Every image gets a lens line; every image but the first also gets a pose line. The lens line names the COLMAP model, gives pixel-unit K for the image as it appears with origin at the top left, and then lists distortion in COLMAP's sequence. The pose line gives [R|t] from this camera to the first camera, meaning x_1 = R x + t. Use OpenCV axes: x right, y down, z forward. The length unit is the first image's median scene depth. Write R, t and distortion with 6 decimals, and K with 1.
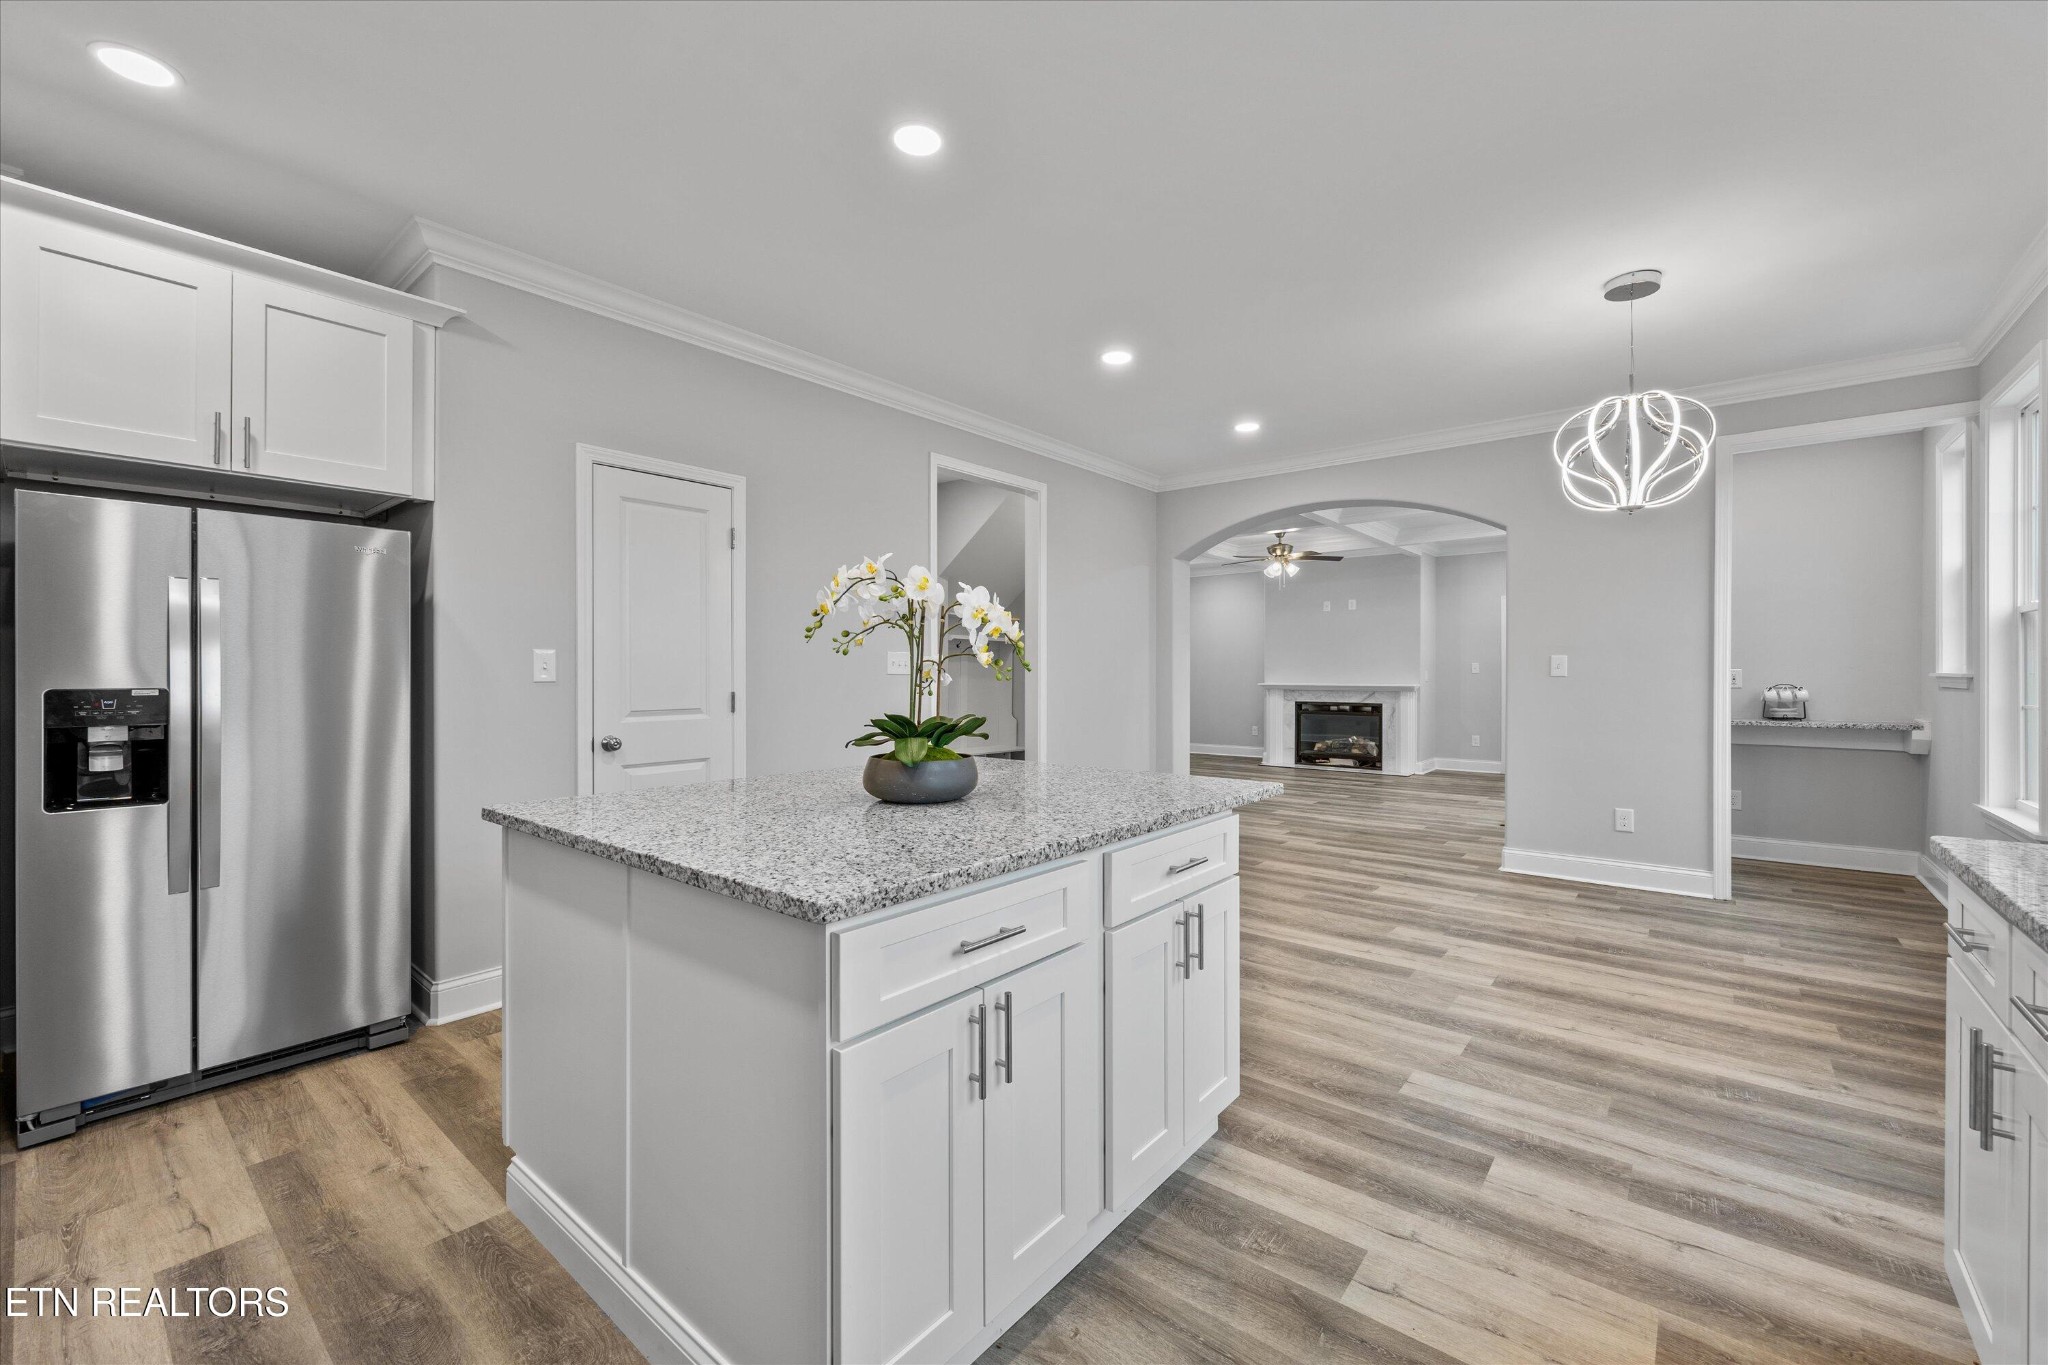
lens RADIAL K [[828.0, 0, 1026.1], [0, 828.0, 672.6], [0, 0, 1]] dist [-0.001727, -0.000105]
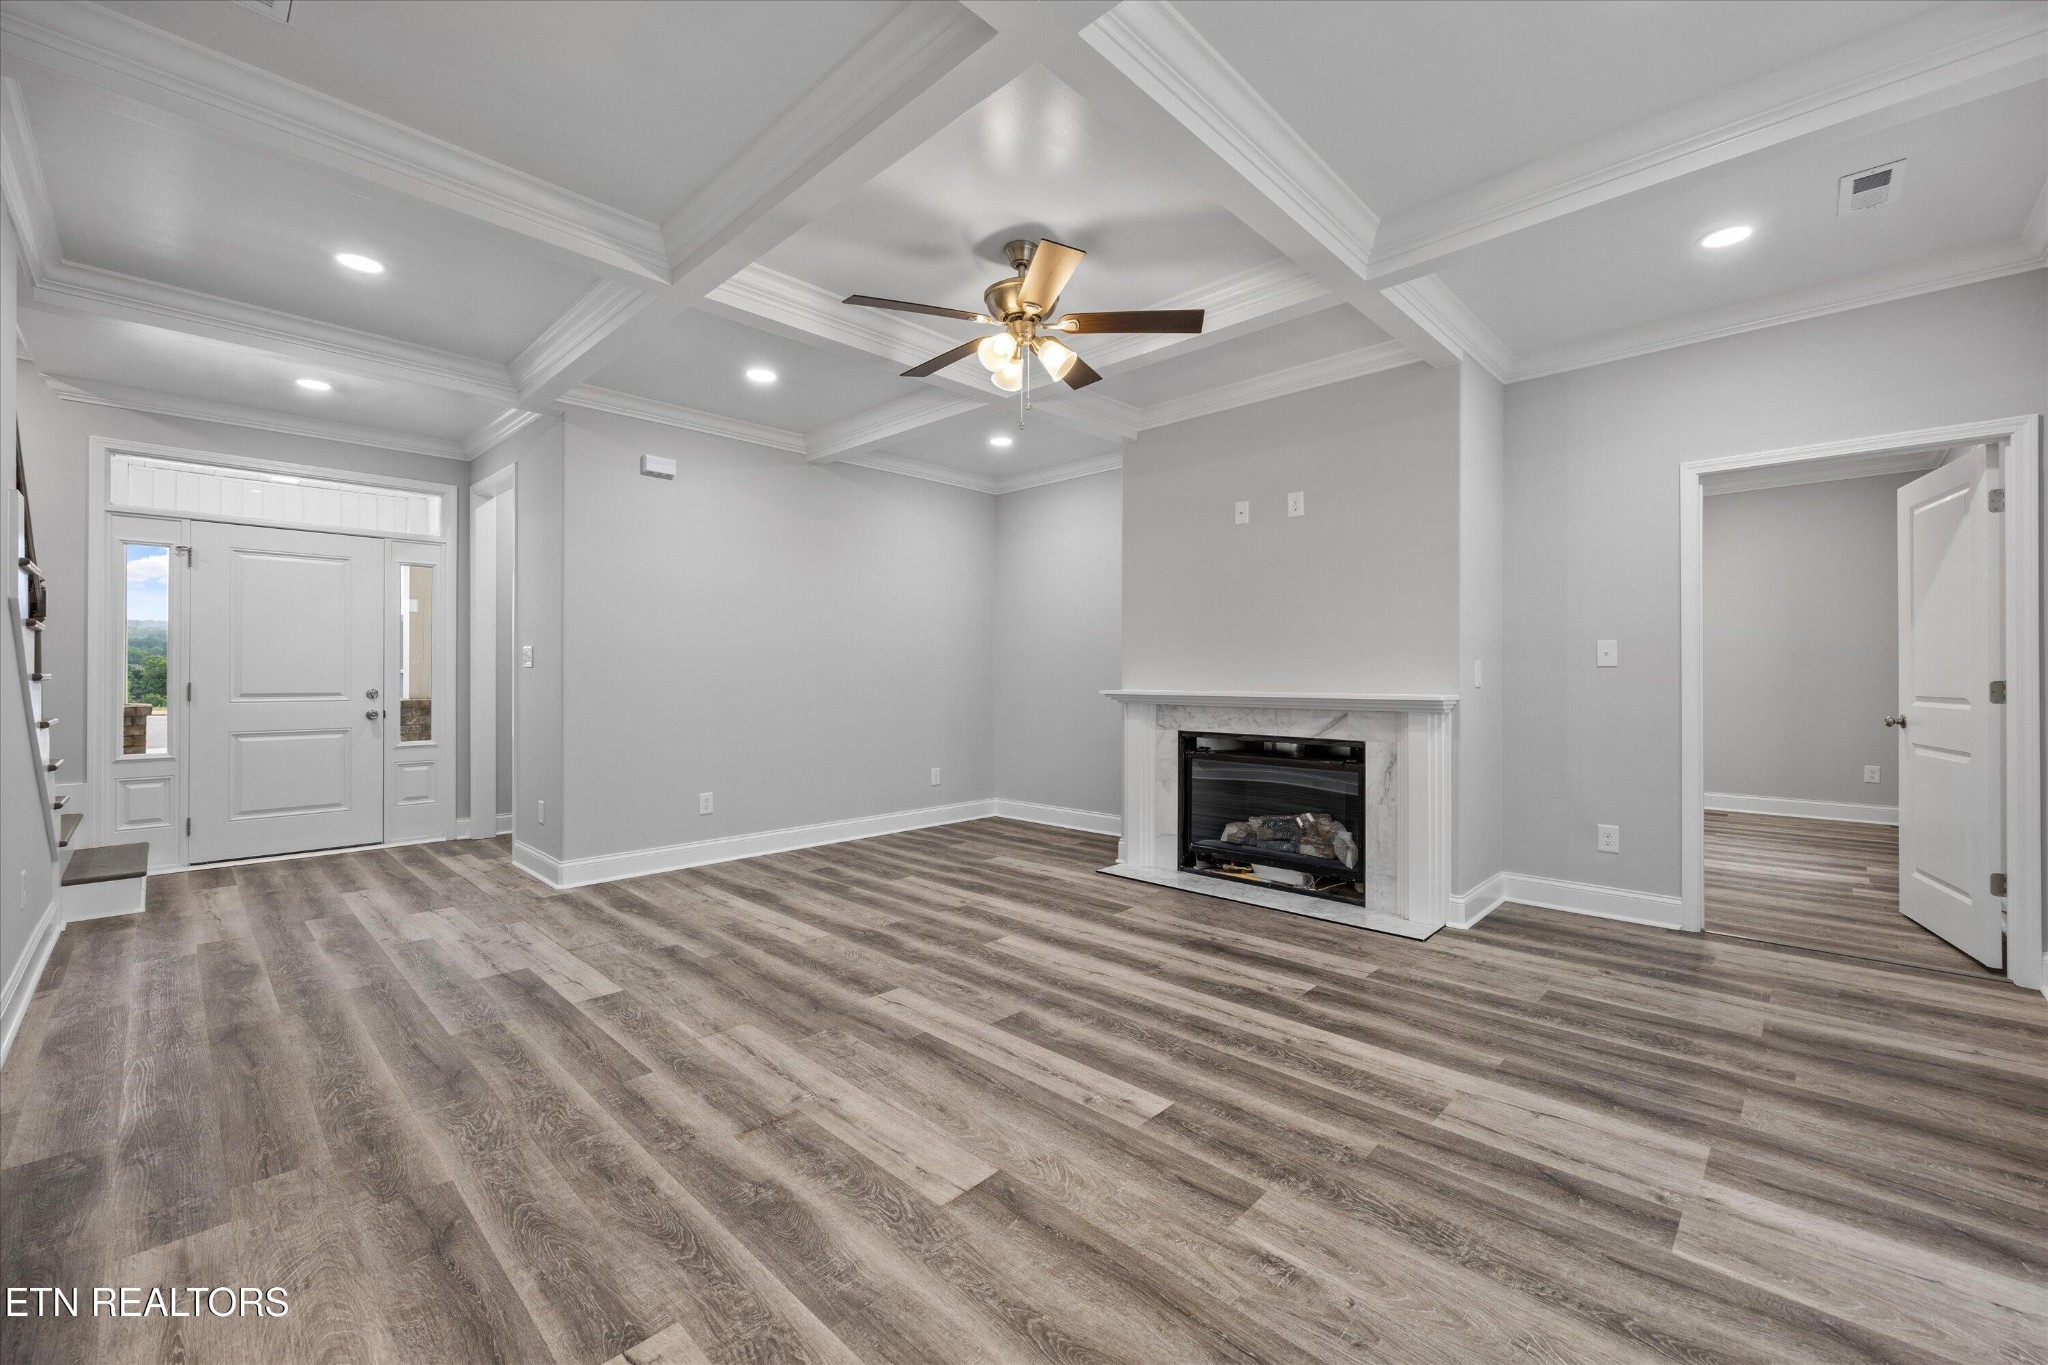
lens RADIAL K [[828.0, 0, 1026.1], [0, 828.0, 672.6], [0, 0, 1]] dist [-0.001727, -0.000105]
pose [[0.997114, 0.000190, -0.075919, 0.892619], [-0.000472, 0.999993, -0.003693, 0.016174], [0.075918, 0.003718, 0.997107, 1.761843]]
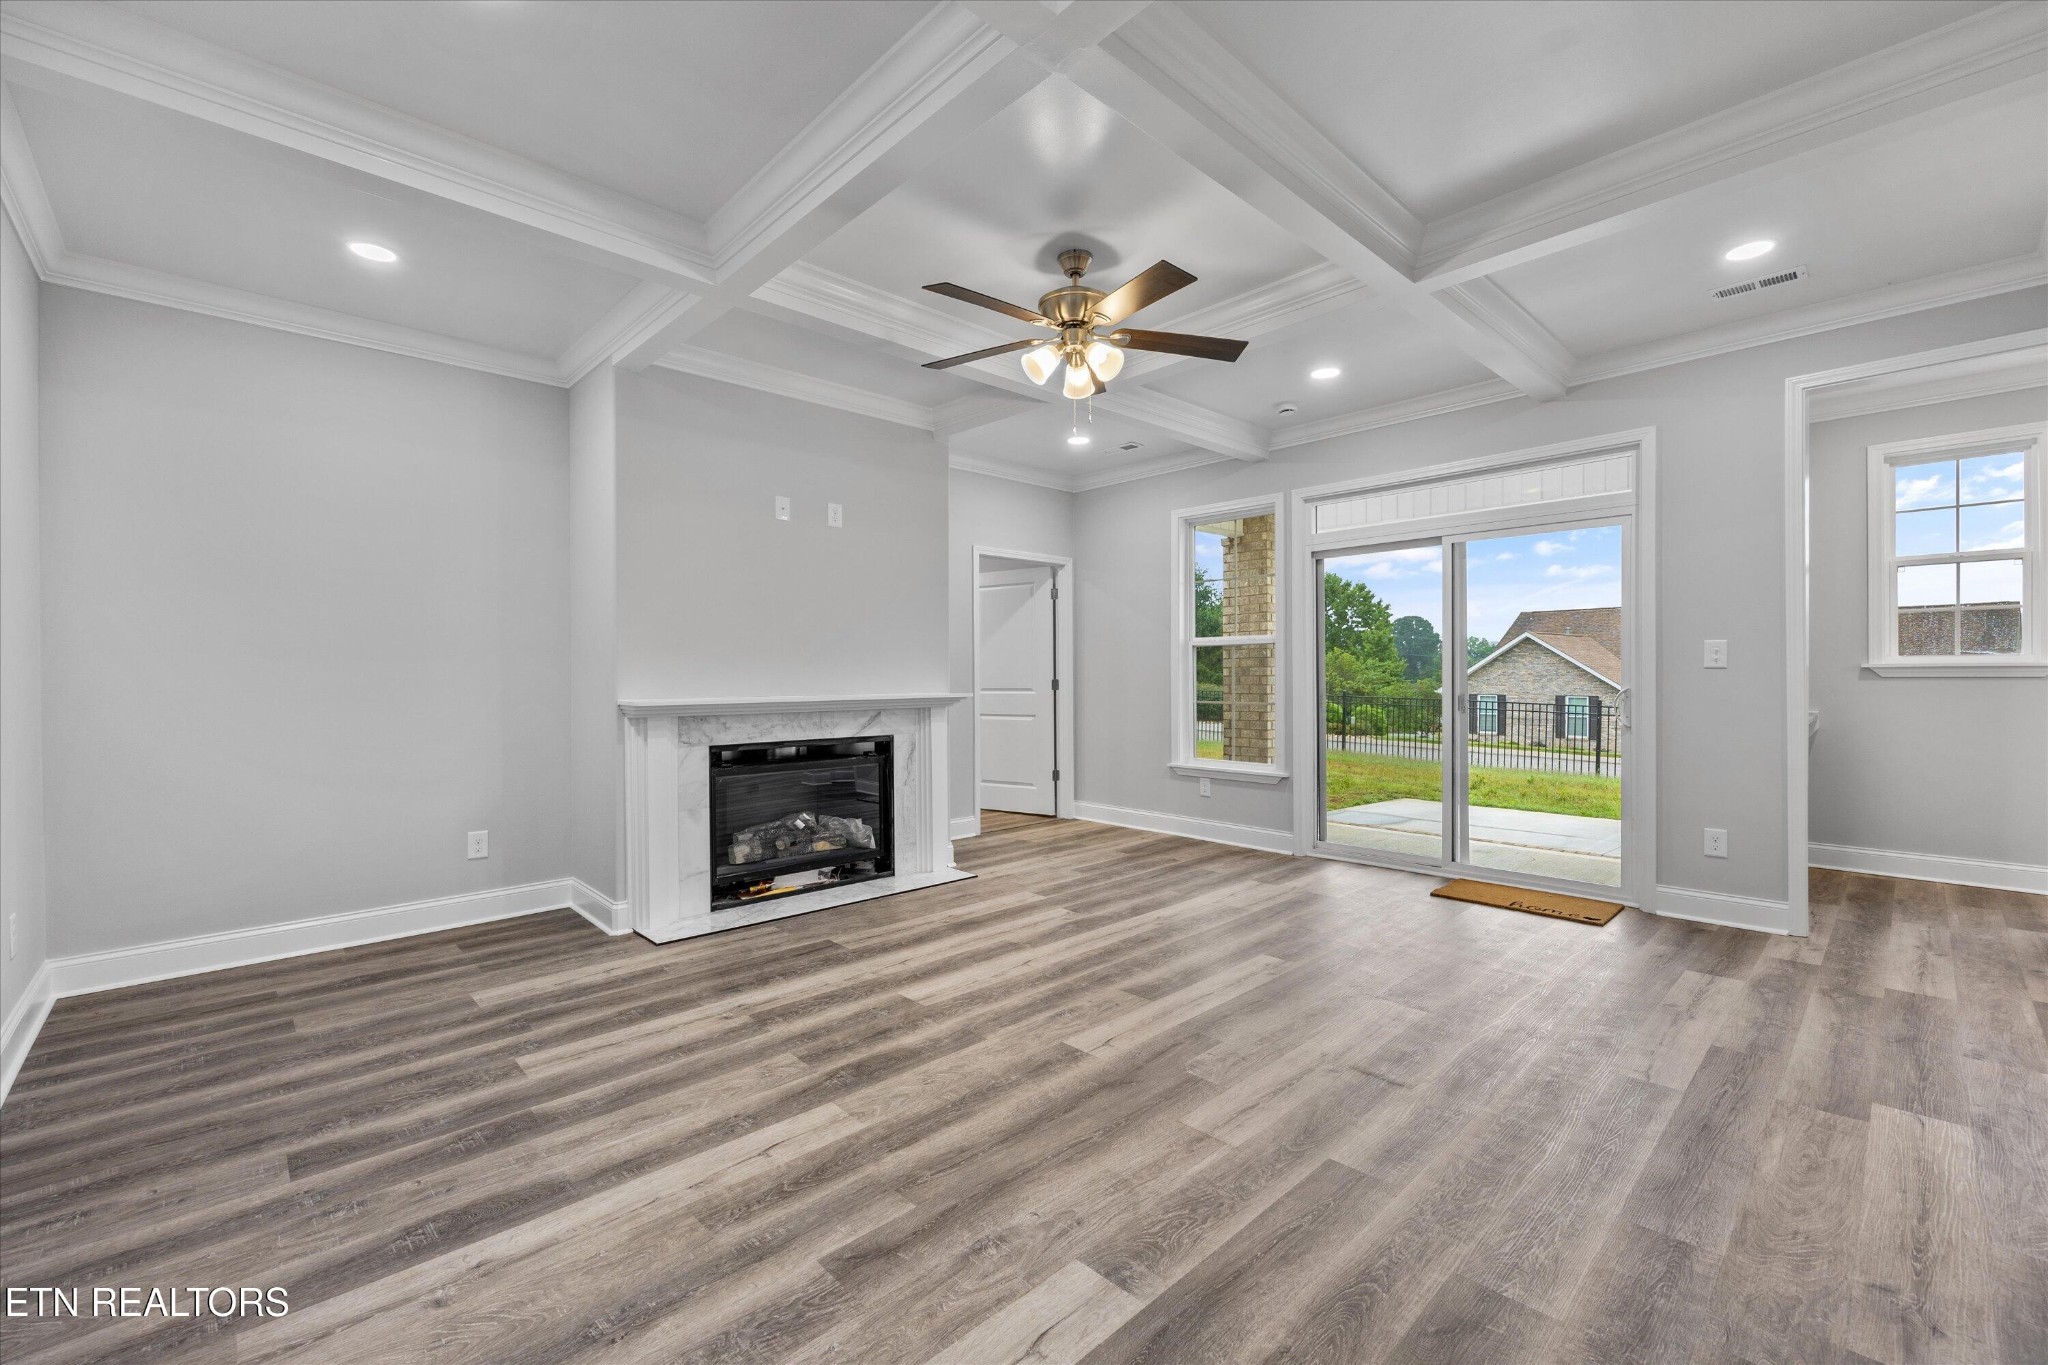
lens RADIAL K [[849.9, 0, 1028.7], [0, 849.9, 676.9], [0, 0, 1]] dist [0.005198, -0.007711]
pose [[0.117472, -0.000309, 0.993076, -0.133971], [0.007647, 0.999971, -0.000594, 0.015617], [-0.993047, 0.007664, 0.117471, 2.611457]]
